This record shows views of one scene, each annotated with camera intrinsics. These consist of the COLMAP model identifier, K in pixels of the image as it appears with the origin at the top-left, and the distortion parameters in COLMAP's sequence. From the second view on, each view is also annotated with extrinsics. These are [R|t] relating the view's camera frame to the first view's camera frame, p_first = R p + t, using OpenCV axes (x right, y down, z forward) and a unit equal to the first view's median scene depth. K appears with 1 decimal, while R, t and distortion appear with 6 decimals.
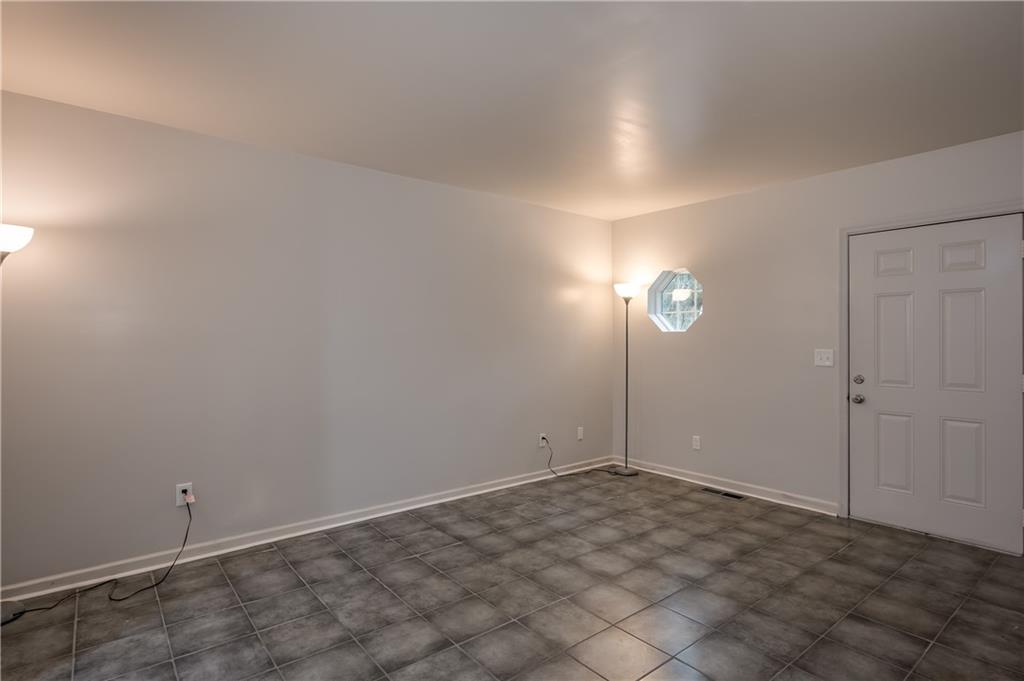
lens RADIAL K [[528.9, 0, 515.2], [0, 528.9, 347.2], [0, 0, 1]] dist [-0.004352, 0.000043]
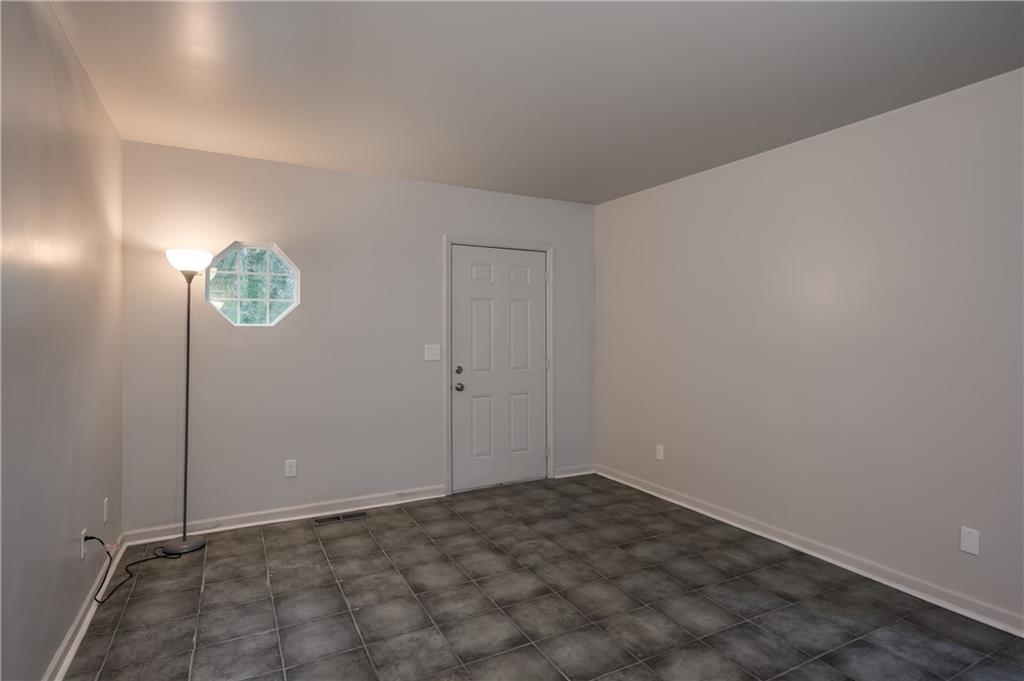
lens RADIAL K [[528.9, 0, 512.5], [0, 528.9, 329.8], [0, 0, 1]] dist [-0.004352, 0.000043]
pose [[0.190138, 0.007048, 0.981732, -0.461528], [0.019723, 0.999745, -0.010997, -0.011727], [-0.981559, 0.021453, 0.189950, 0.663295]]
